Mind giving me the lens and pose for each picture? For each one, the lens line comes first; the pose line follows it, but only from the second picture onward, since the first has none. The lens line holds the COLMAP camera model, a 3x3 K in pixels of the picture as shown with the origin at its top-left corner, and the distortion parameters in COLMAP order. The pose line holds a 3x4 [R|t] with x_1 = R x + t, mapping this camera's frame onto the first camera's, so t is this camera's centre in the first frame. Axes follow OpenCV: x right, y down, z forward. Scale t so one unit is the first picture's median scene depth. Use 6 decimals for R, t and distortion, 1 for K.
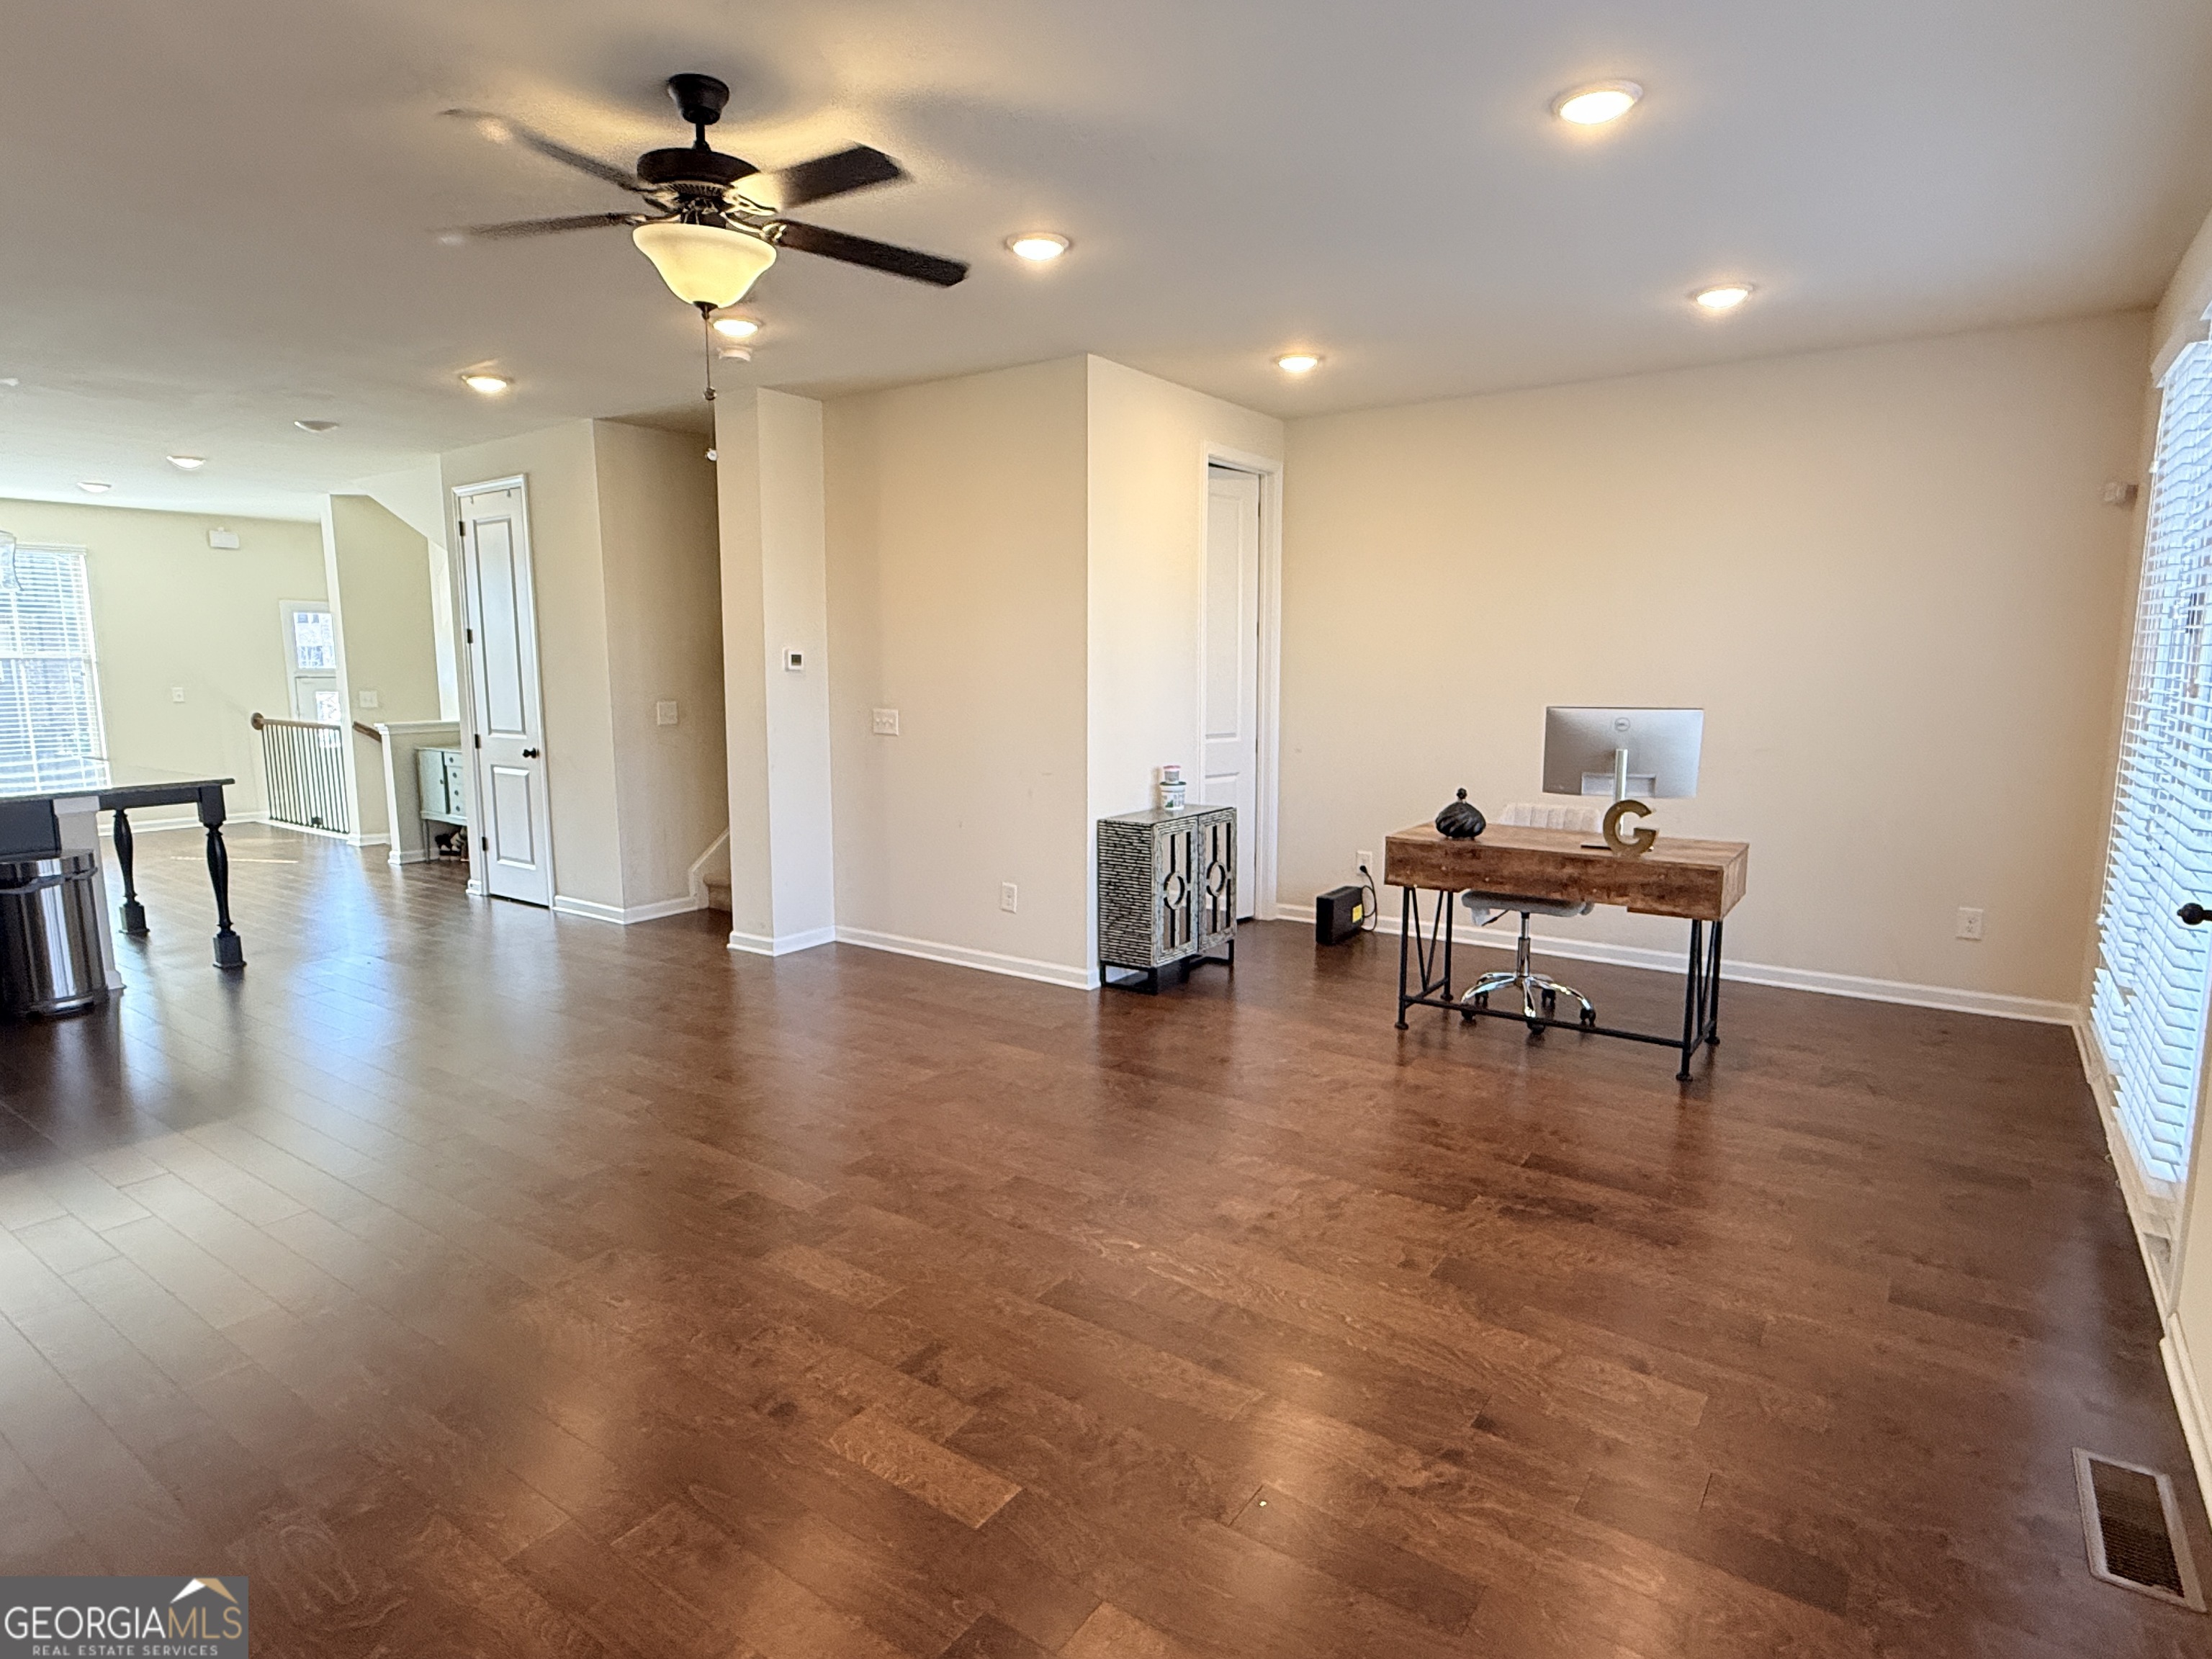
lens RADIAL K [[1184.4, 0, 1106.0], [0, 1184.4, 829.5], [0, 0, 1]] dist [-0.000430, -0.000210]
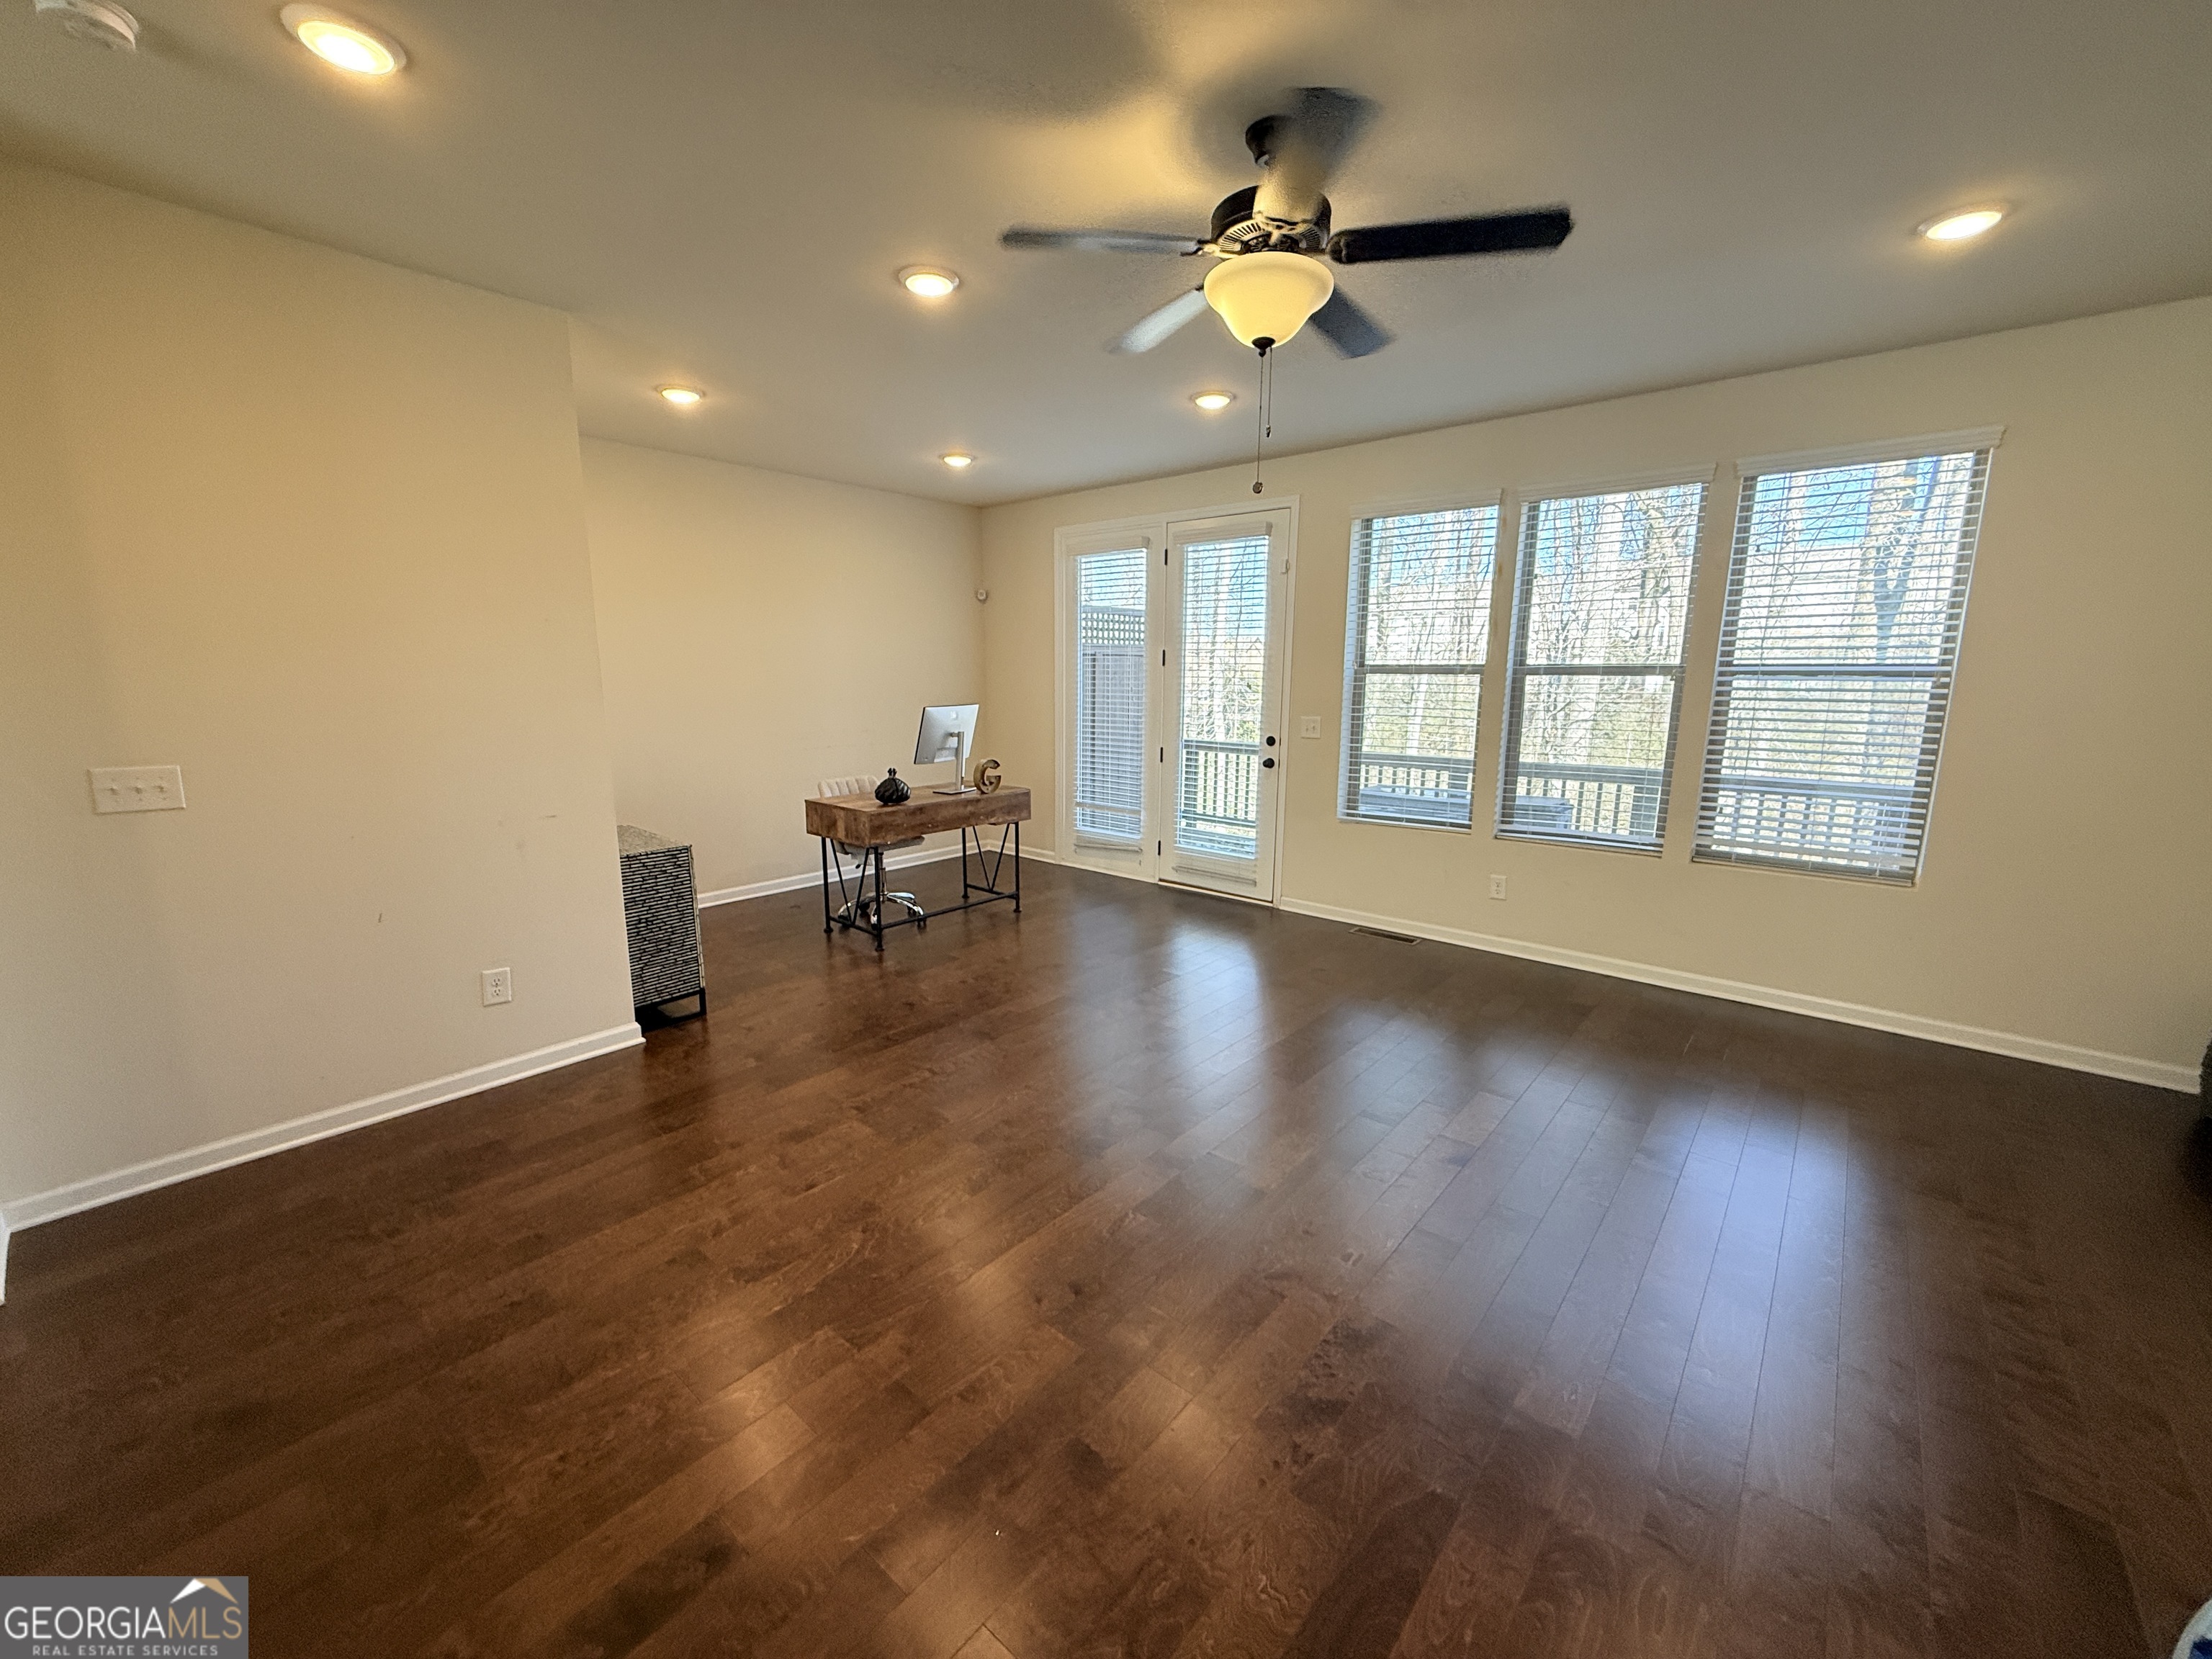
lens RADIAL K [[880.1, 0, 1095.7], [0, 880.1, 826.7], [0, 0, 1]] dist [-0.000533, -0.000231]
pose [[0.105878, -0.171573, 0.979466, -0.707078], [0.137647, 0.978048, 0.156445, -0.096976], [-0.984806, 0.118256, 0.127170, 0.644311]]
